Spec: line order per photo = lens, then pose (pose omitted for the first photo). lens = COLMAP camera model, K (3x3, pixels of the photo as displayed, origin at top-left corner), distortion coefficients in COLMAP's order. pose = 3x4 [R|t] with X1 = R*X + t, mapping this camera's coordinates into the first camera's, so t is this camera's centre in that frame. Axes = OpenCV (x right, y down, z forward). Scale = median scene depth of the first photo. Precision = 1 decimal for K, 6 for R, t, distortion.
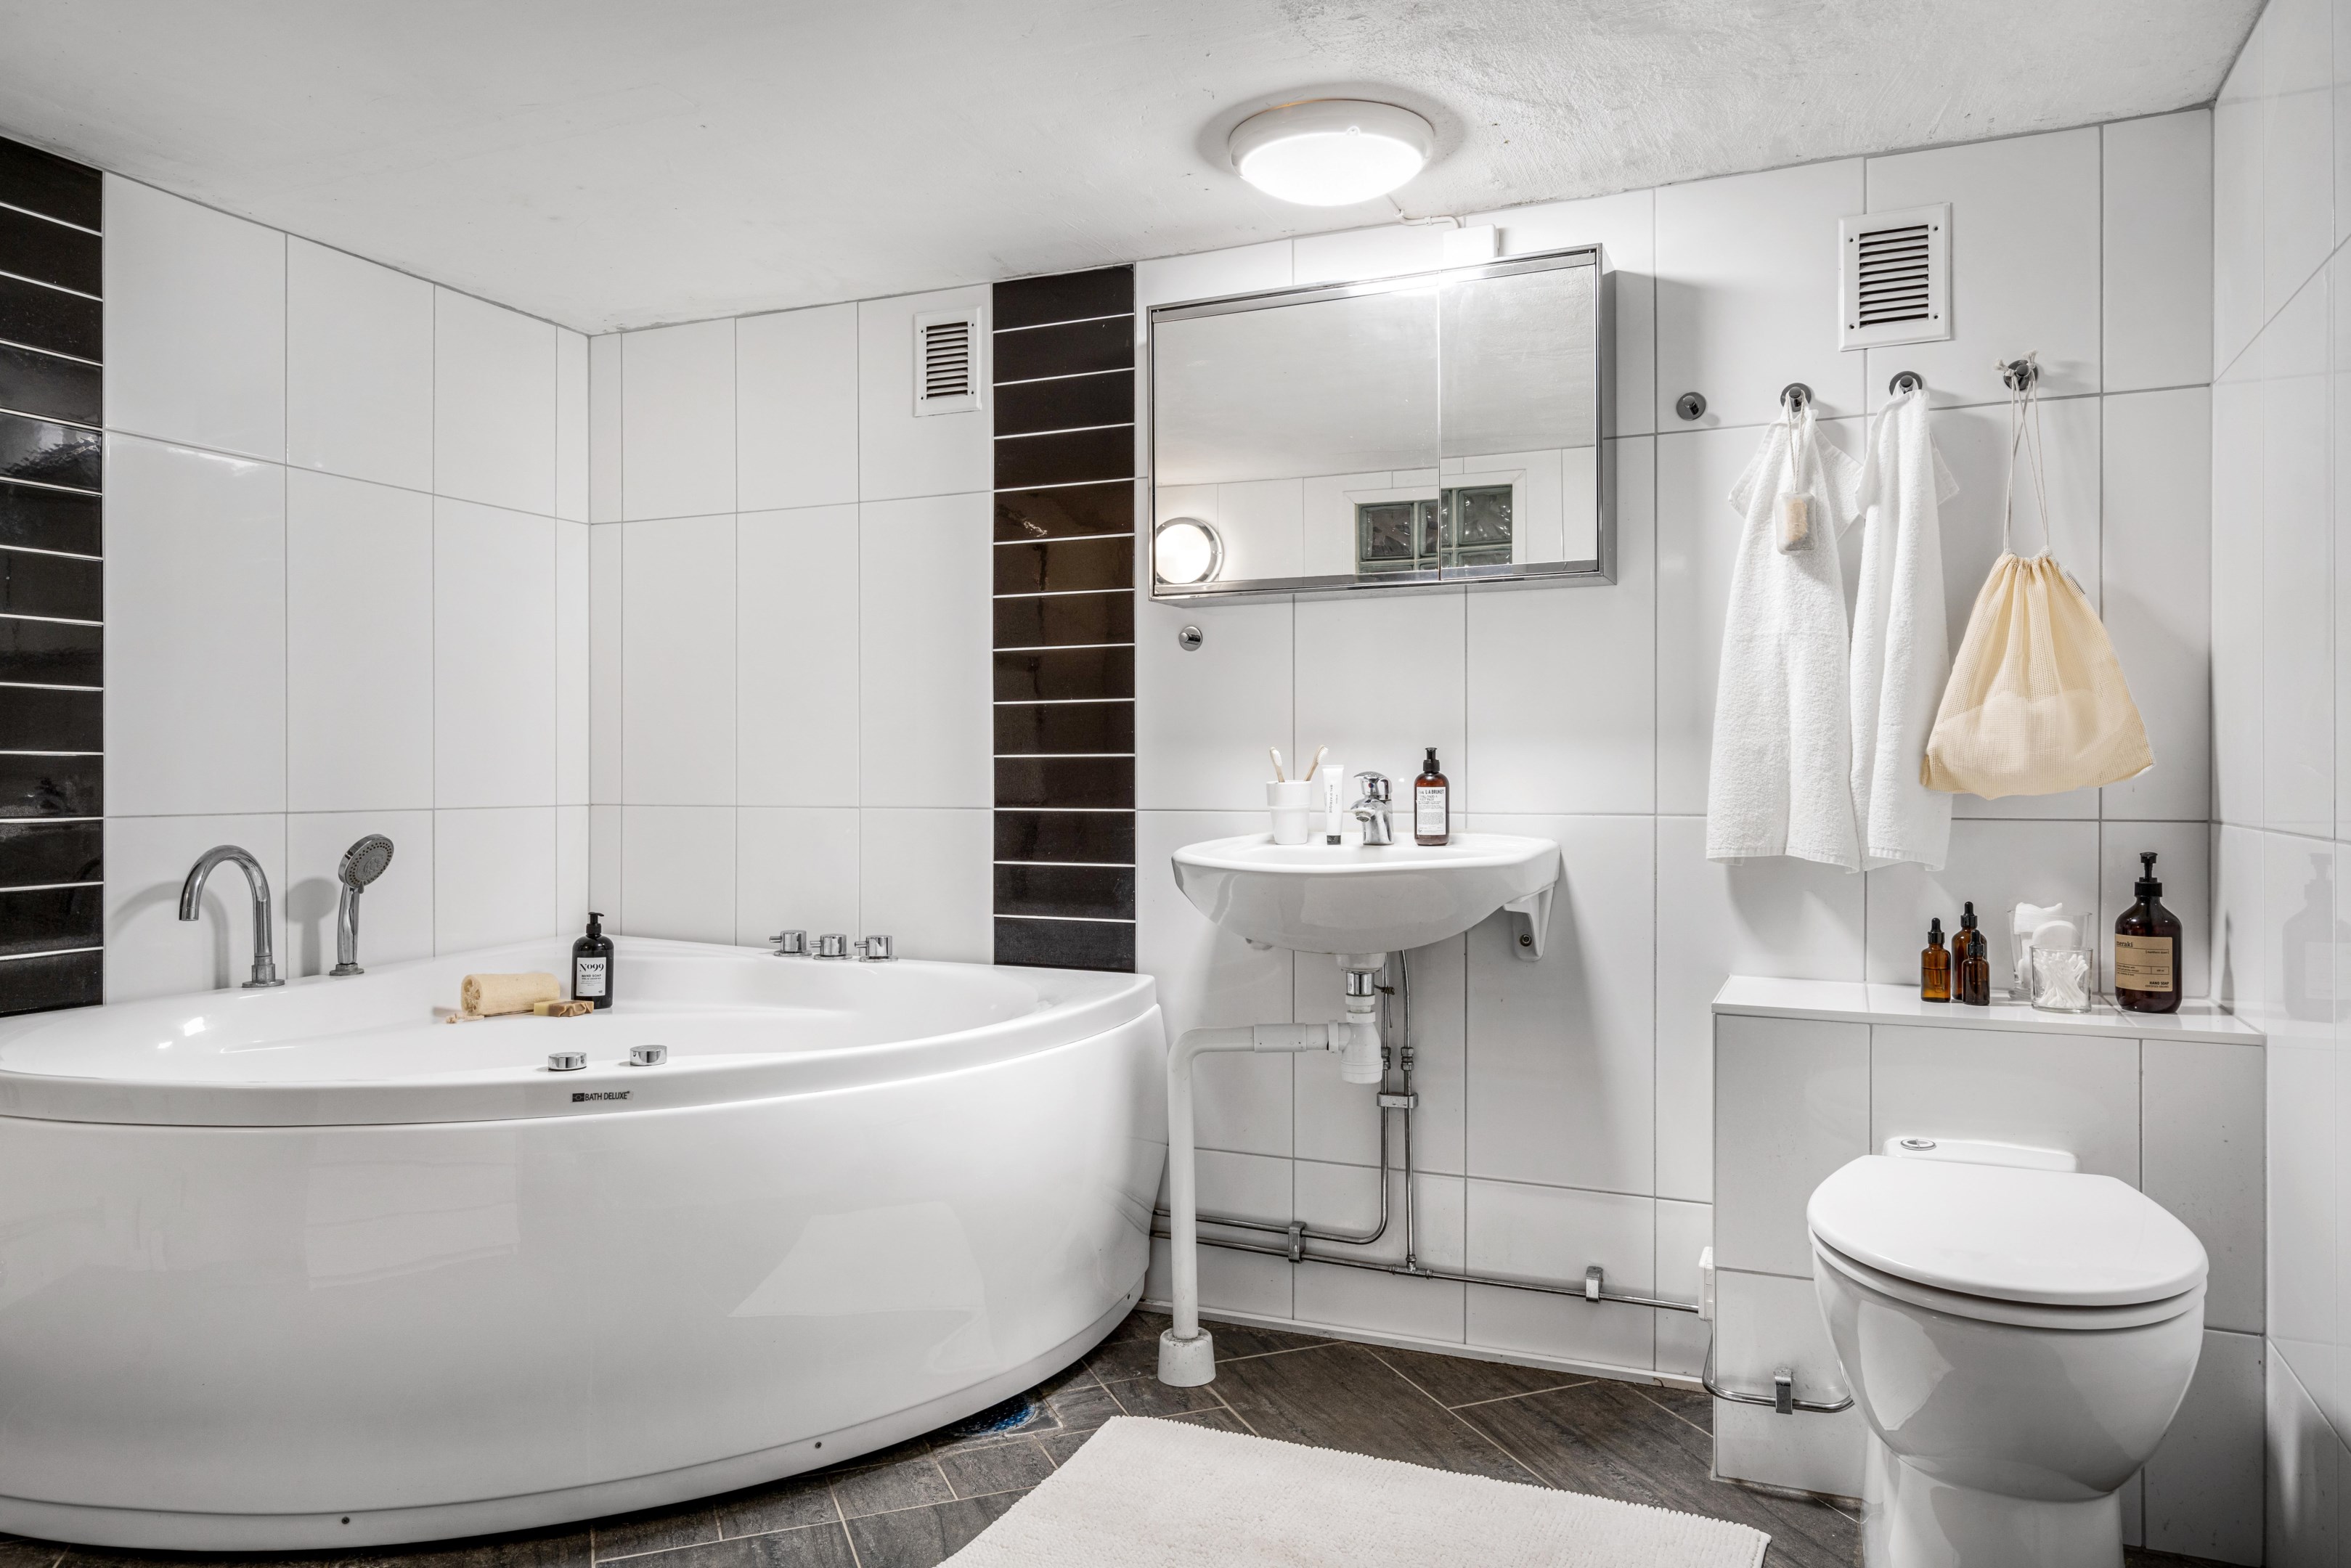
lens RADIAL K [[1574.5, 0, 1178.9], [0, 1574.5, 779.3], [0, 0, 1]] dist [0.004926, 0.001444]
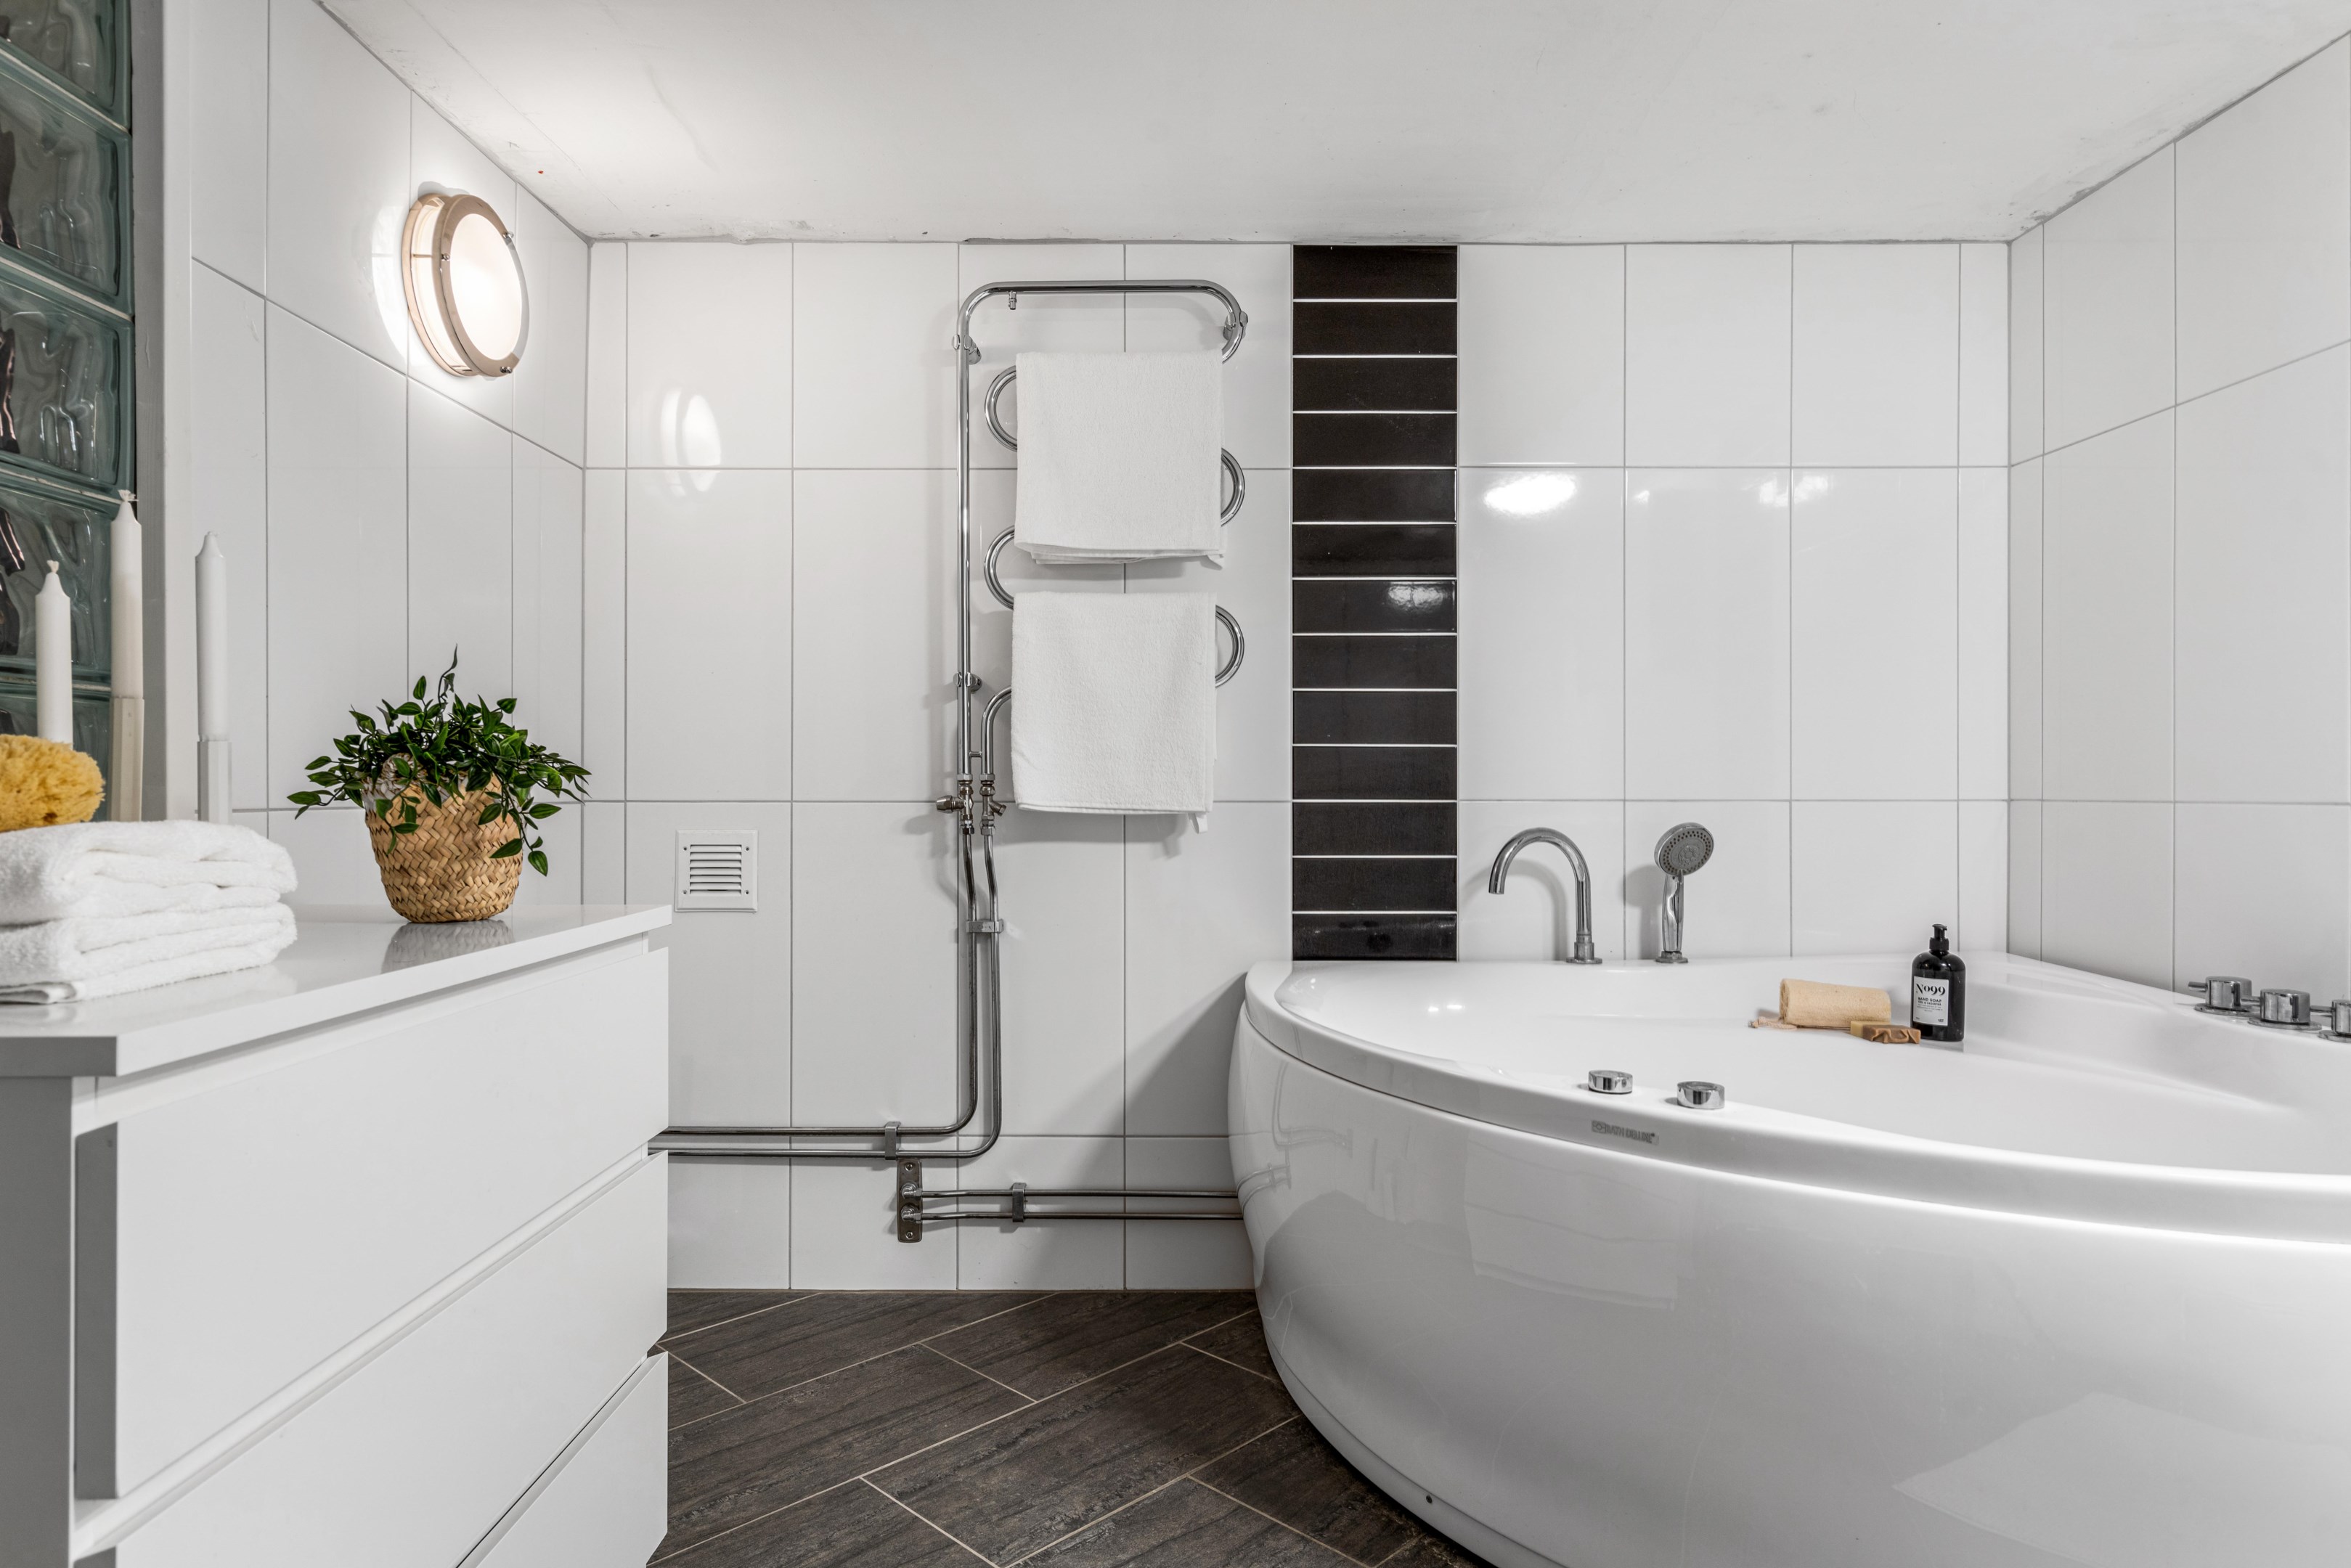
lens RADIAL K [[1359.0, 0, 1174.3], [0, 1359.0, 796.6], [0, 0, 1]] dist [0.005028, -0.002172]
pose [[0.393584, 0.002422, -0.919286, 0.134161], [-0.005422, 0.999985, 0.000313, 0.018624], [0.919273, 0.004861, 0.393591, 0.347255]]
